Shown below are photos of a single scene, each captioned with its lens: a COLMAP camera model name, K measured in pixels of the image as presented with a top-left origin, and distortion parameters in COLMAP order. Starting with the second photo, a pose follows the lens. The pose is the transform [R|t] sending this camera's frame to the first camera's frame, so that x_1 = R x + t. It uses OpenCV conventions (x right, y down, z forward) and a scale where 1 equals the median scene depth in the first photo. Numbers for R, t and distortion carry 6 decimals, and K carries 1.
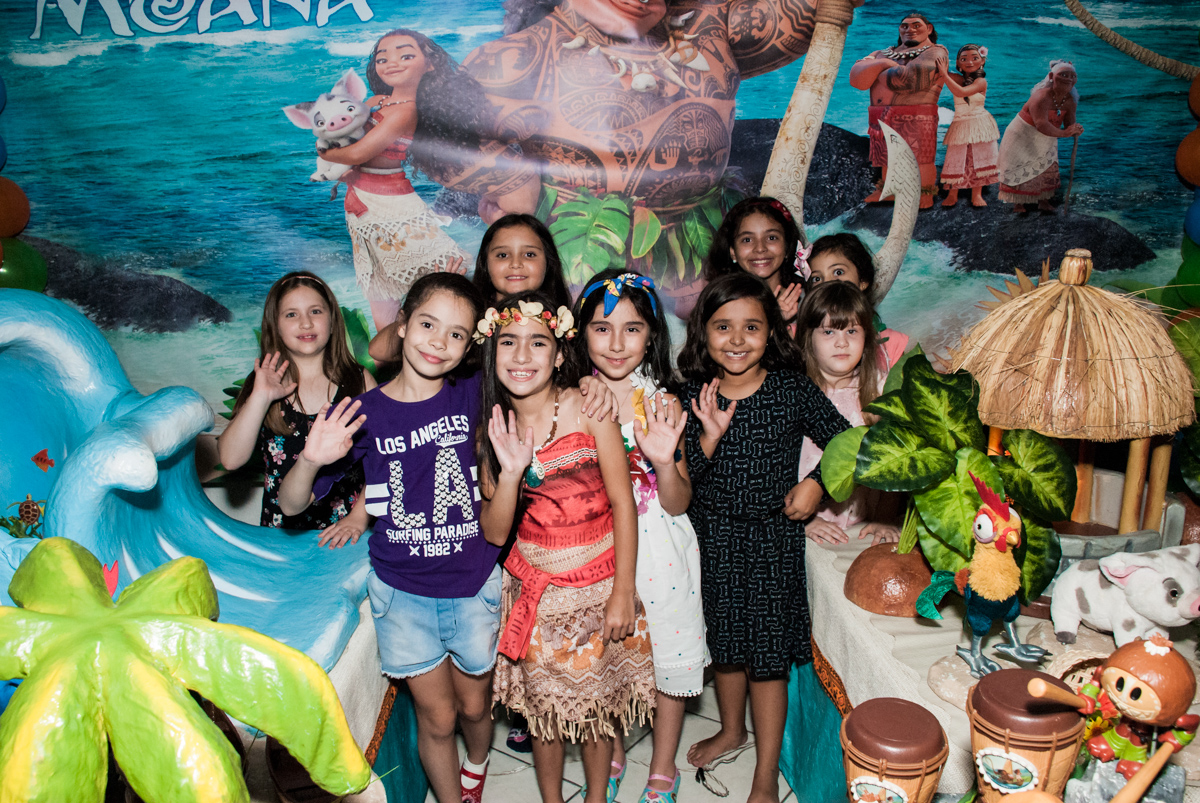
lens RADIAL K [[898.2, 0, 595.3], [0, 898.2, 405.3], [0, 0, 1]] dist [-0.146347, 0.112690]
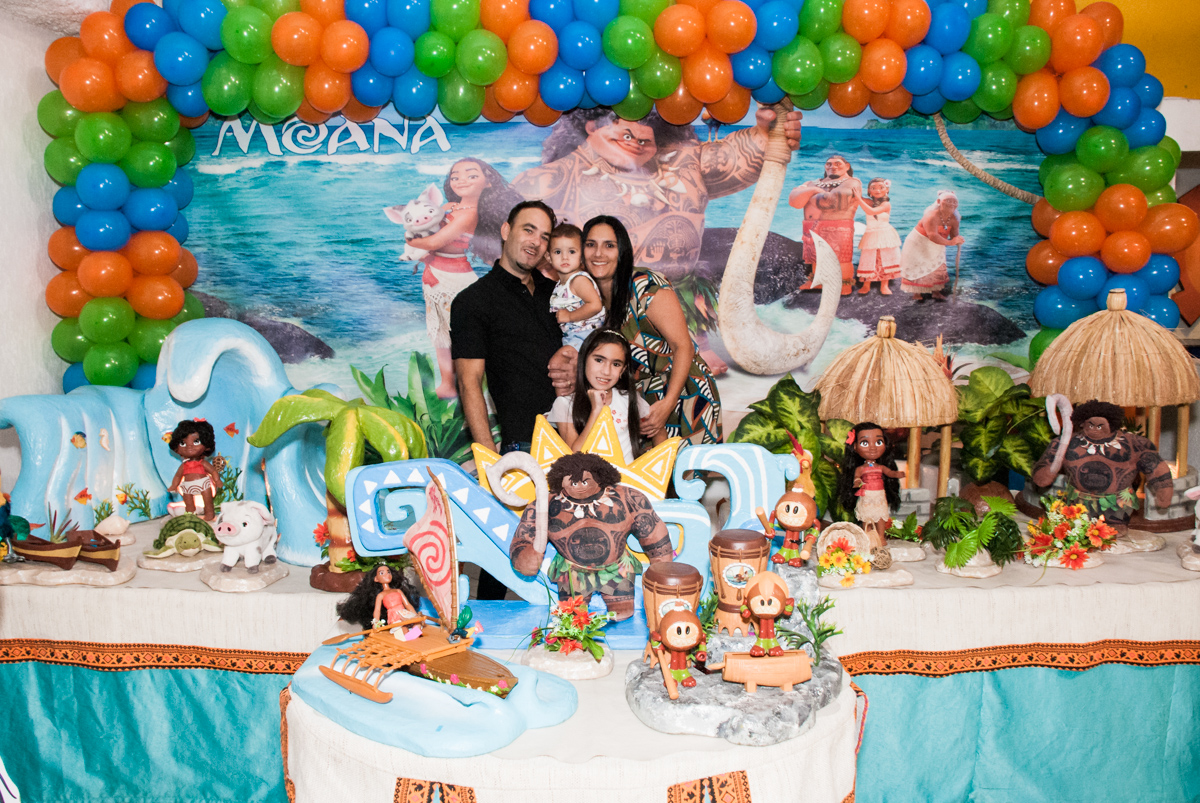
lens RADIAL K [[1000.5, 0, 600.0], [0, 1000.5, 401.5], [0, 0, 1]] dist [-0.152151, 0.185781]
pose [[0.998917, 0.037373, -0.027709, 0.047864], [-0.040324, 0.992545, -0.115015, 0.136443], [0.023204, 0.116008, 0.992977, -0.533592]]
